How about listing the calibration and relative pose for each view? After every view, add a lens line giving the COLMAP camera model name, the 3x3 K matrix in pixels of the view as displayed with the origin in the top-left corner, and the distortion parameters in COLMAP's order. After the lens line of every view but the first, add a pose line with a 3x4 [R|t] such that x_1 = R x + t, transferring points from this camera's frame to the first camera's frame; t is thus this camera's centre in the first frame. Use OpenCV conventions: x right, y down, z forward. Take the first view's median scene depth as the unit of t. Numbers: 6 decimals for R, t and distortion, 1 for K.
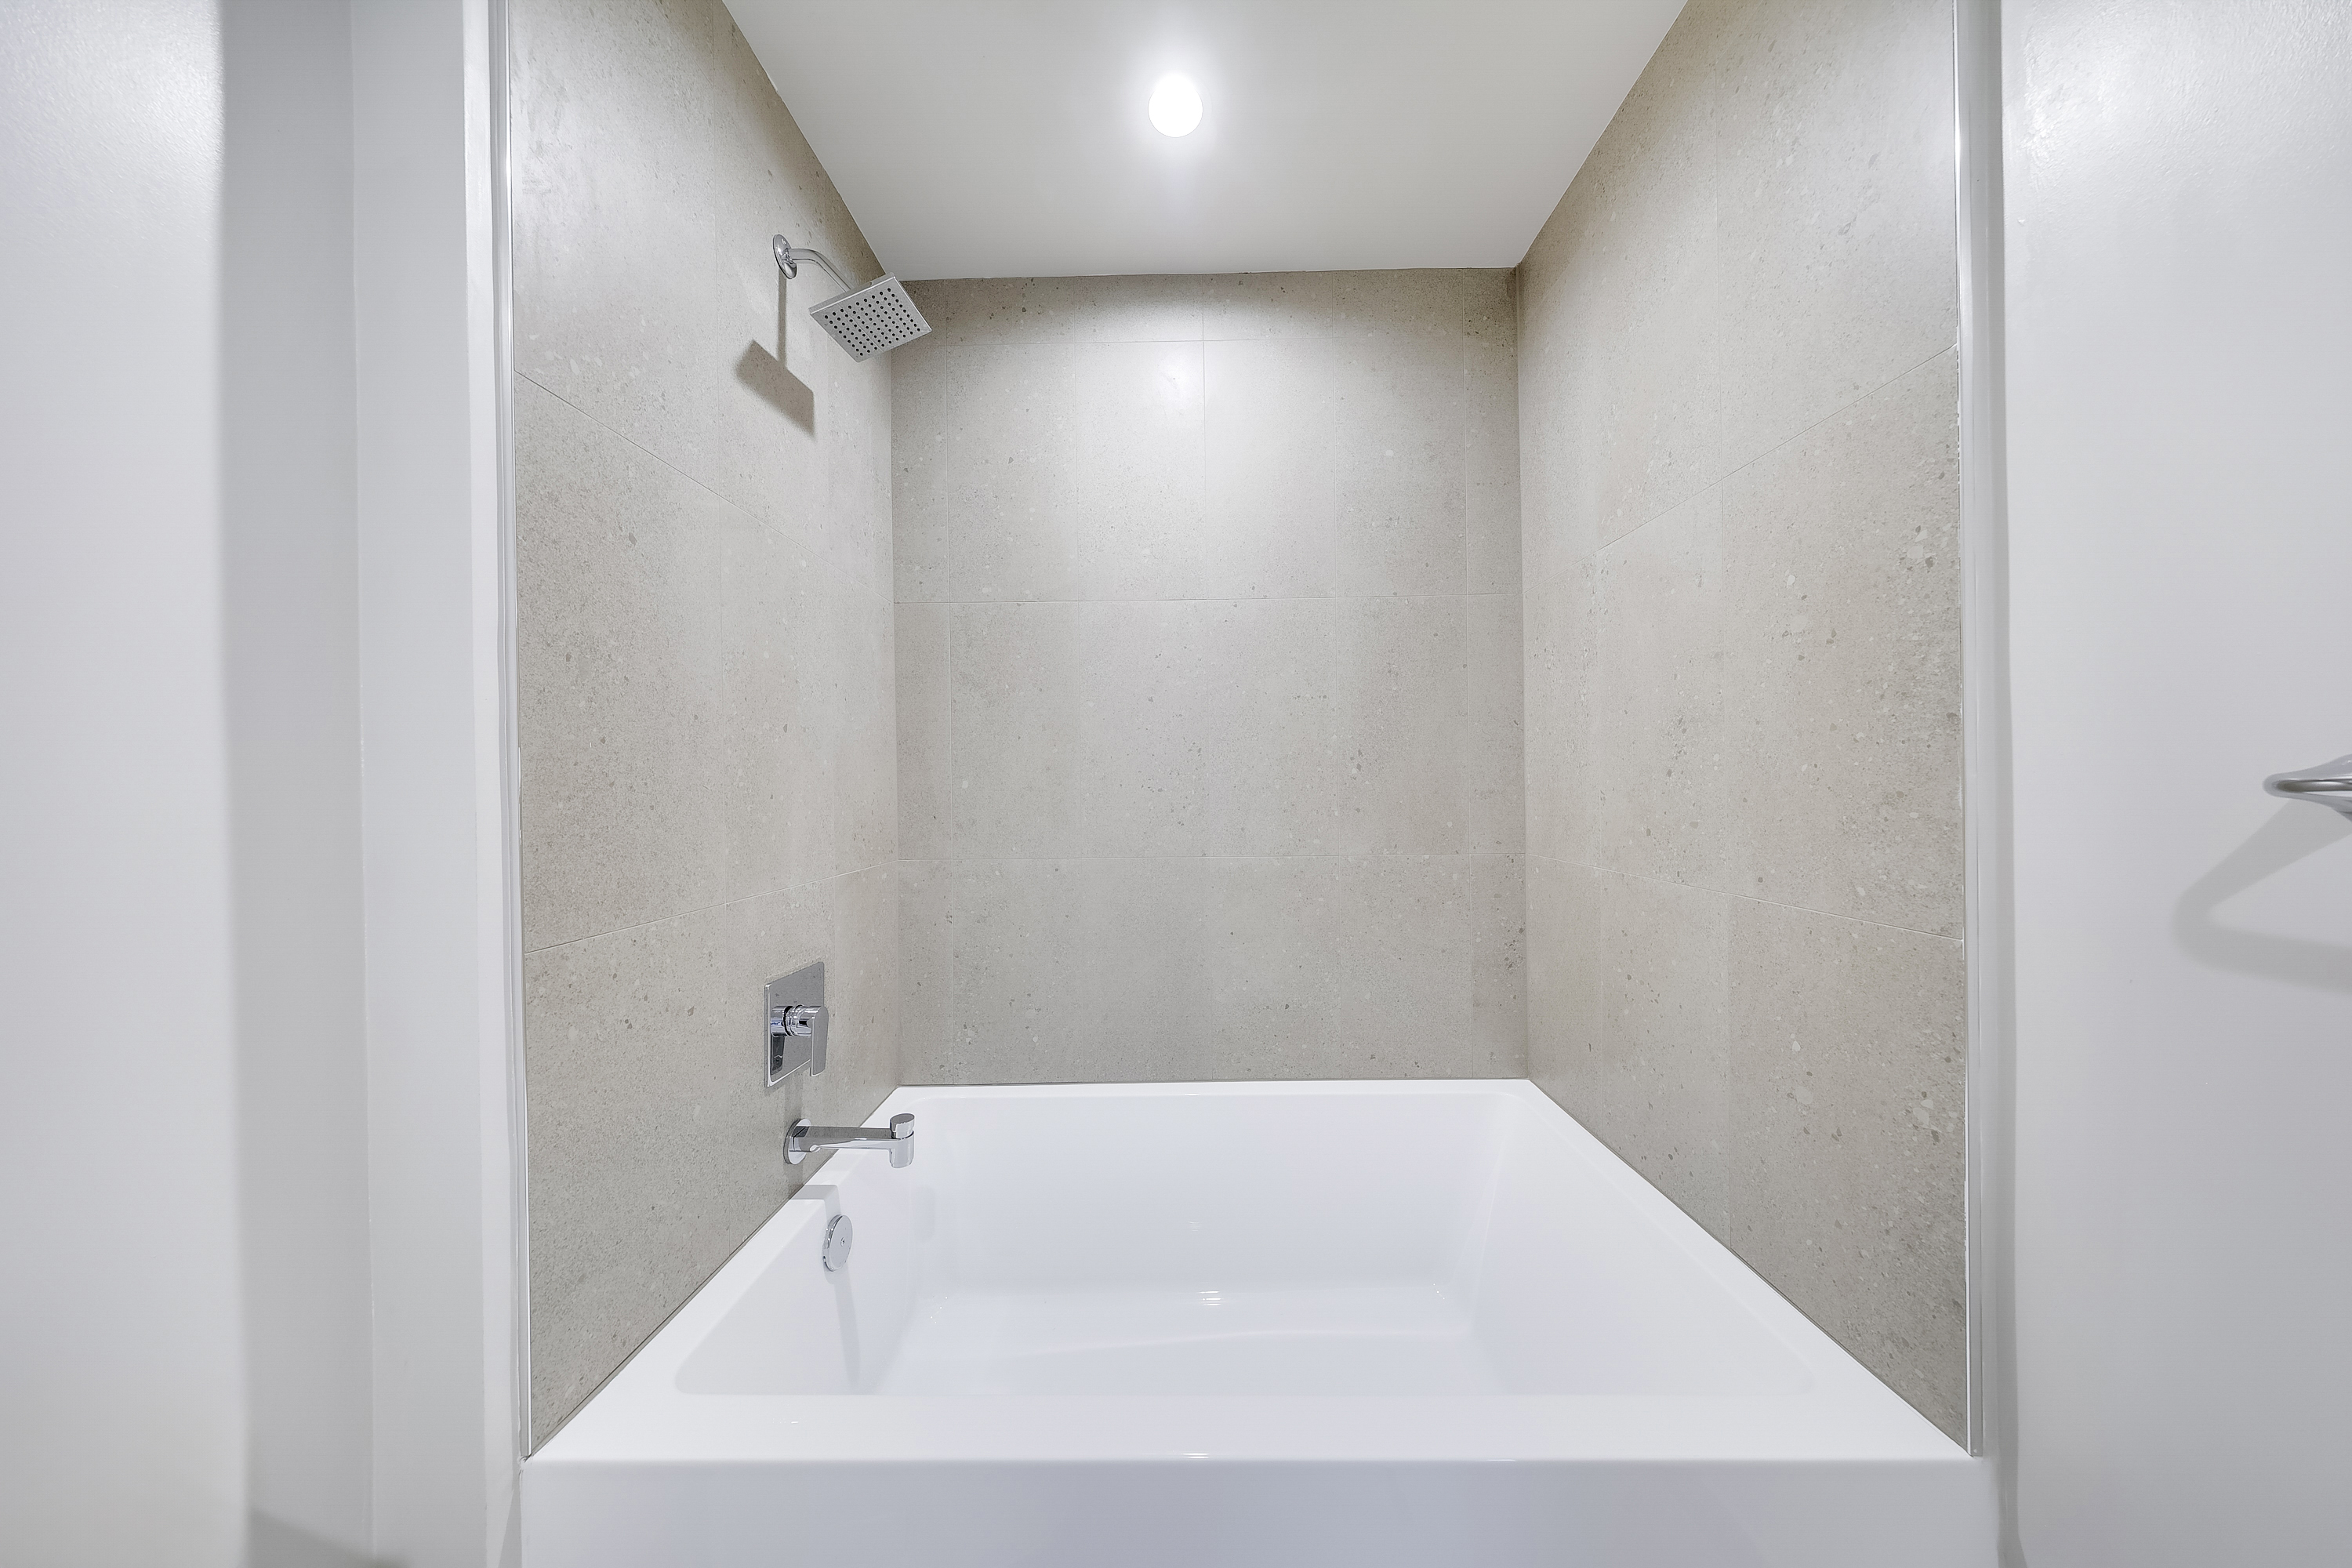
lens RADIAL K [[673.0, 0, 1182.7], [0, 673.0, 789.0], [0, 0, 1]] dist [-0.000169, -0.000019]
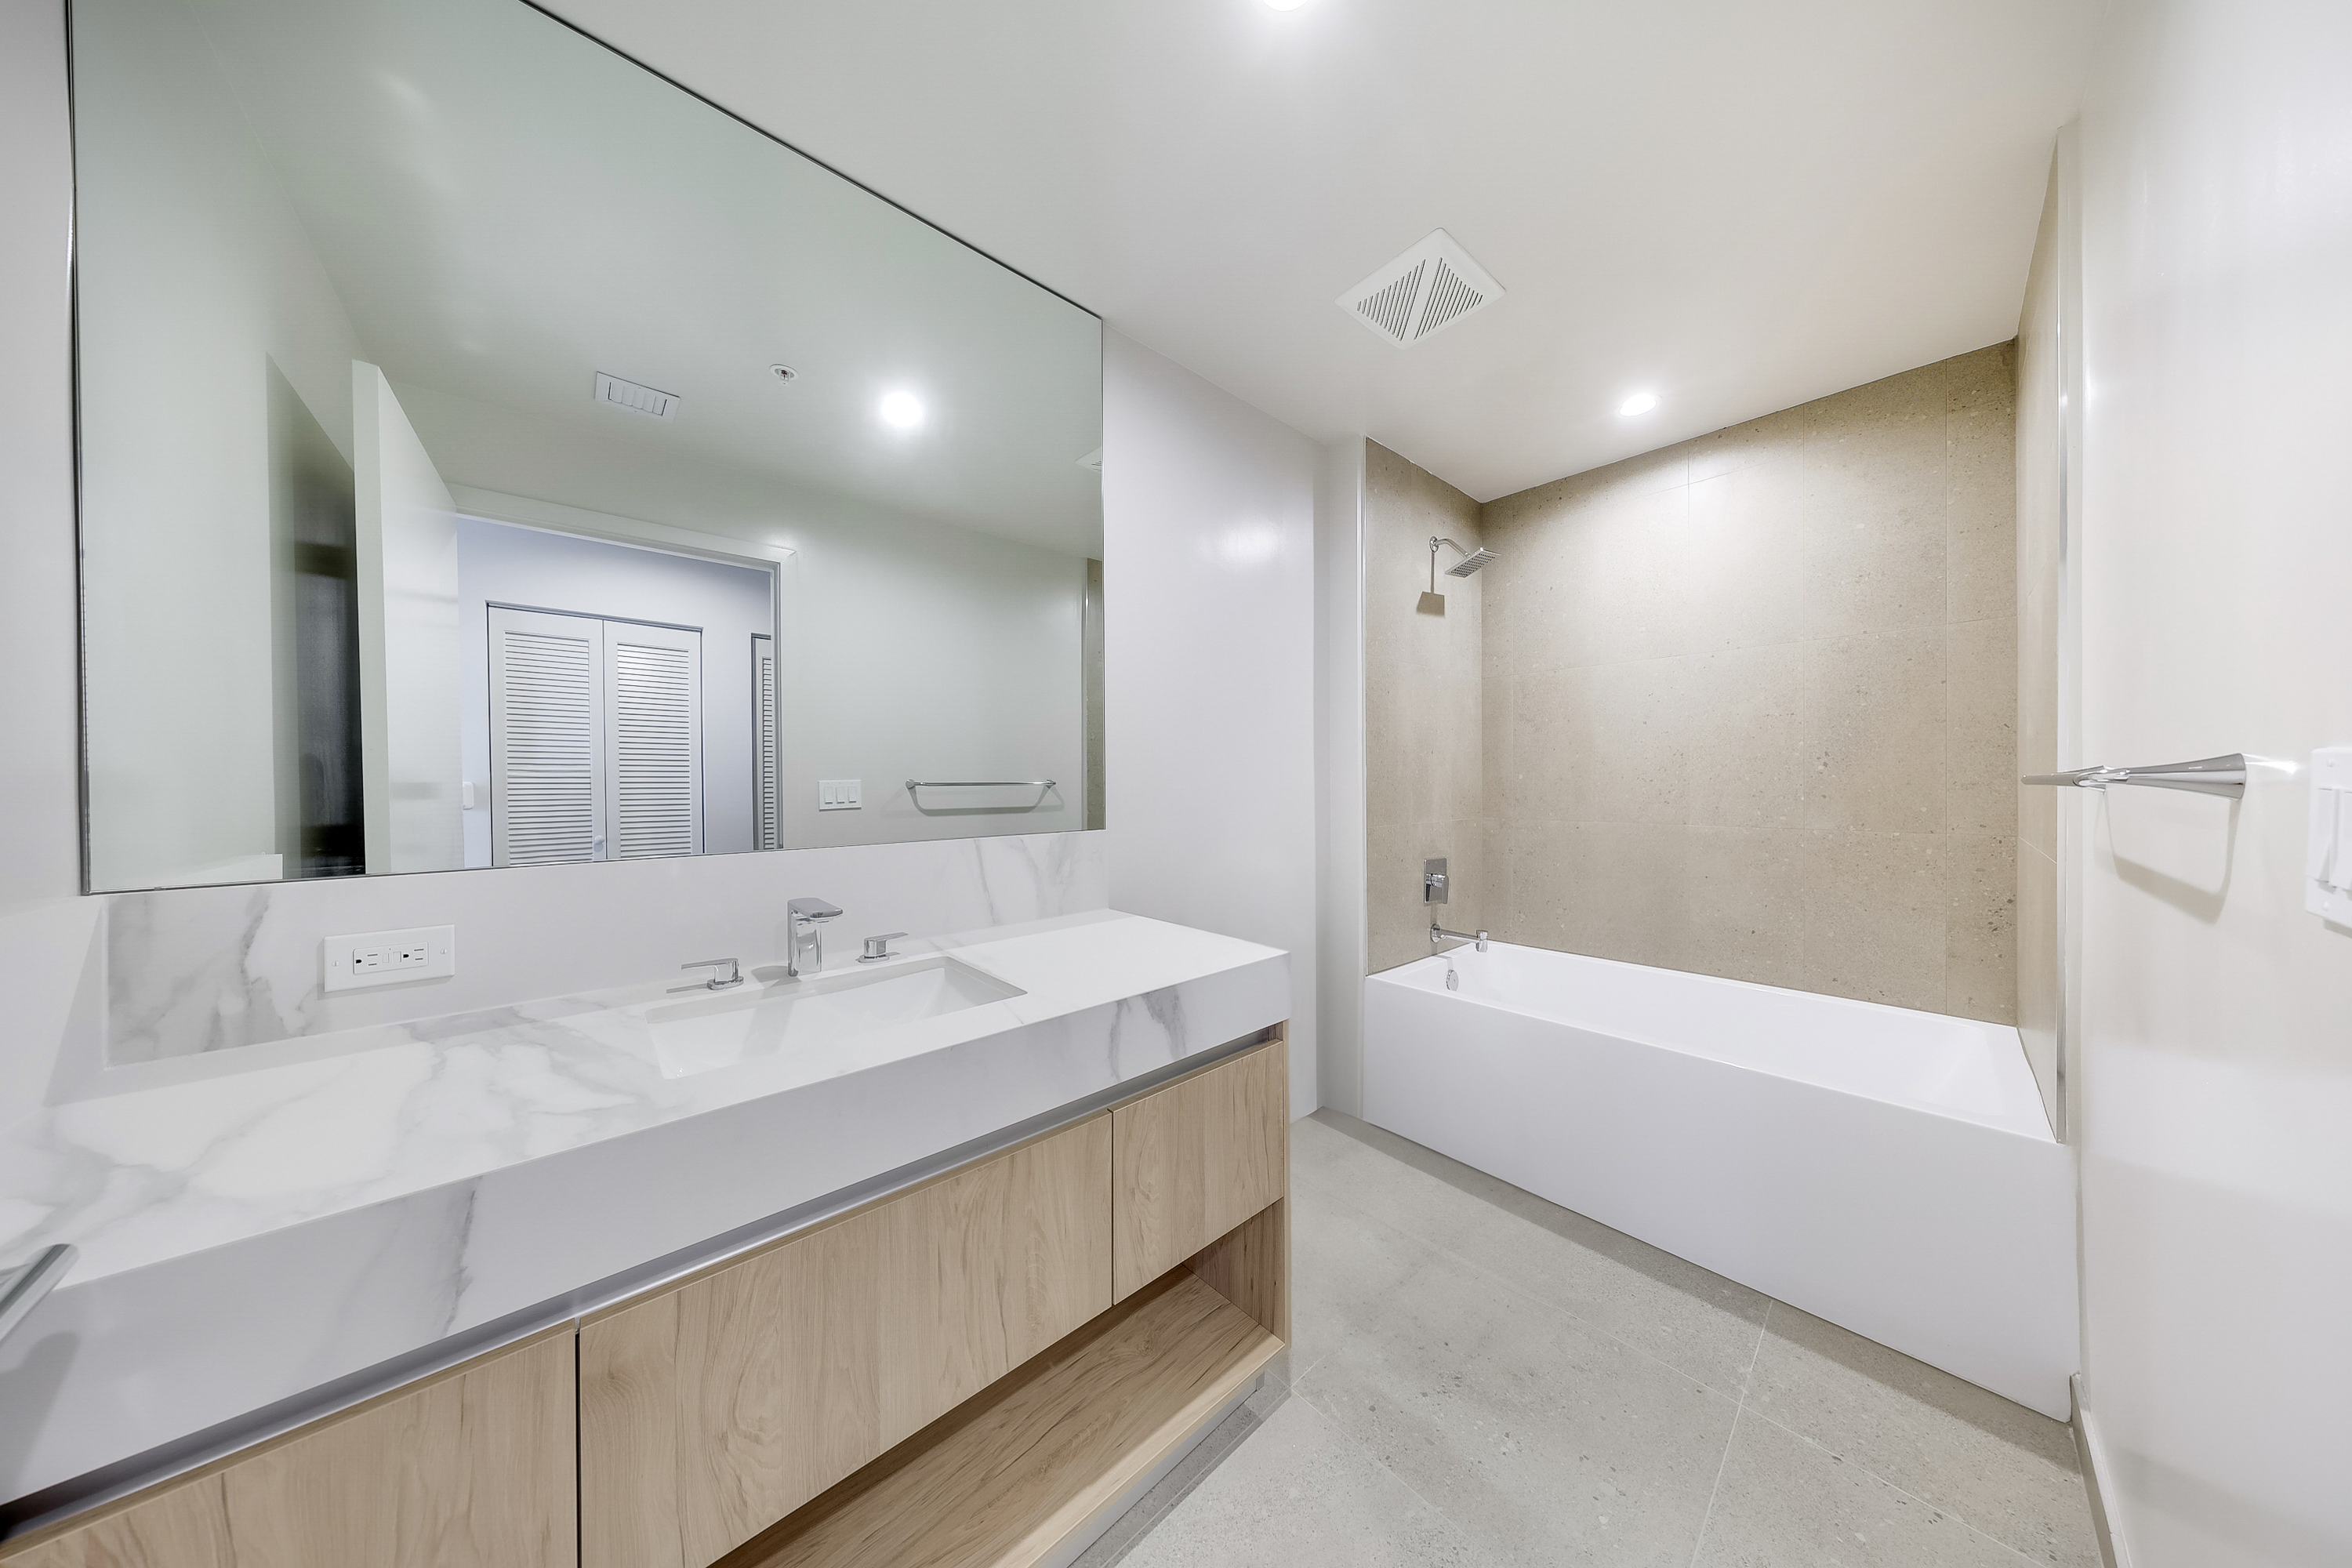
lens RADIAL K [[673.0, 0, 1182.7], [0, 673.0, 789.0], [0, 0, 1]] dist [-0.000169, -0.000019]
pose [[0.676730, 0.015456, -0.736069, 0.387398], [-0.005518, 0.999858, 0.015922, 0.002191], [0.736211, -0.006714, 0.676719, -0.873641]]
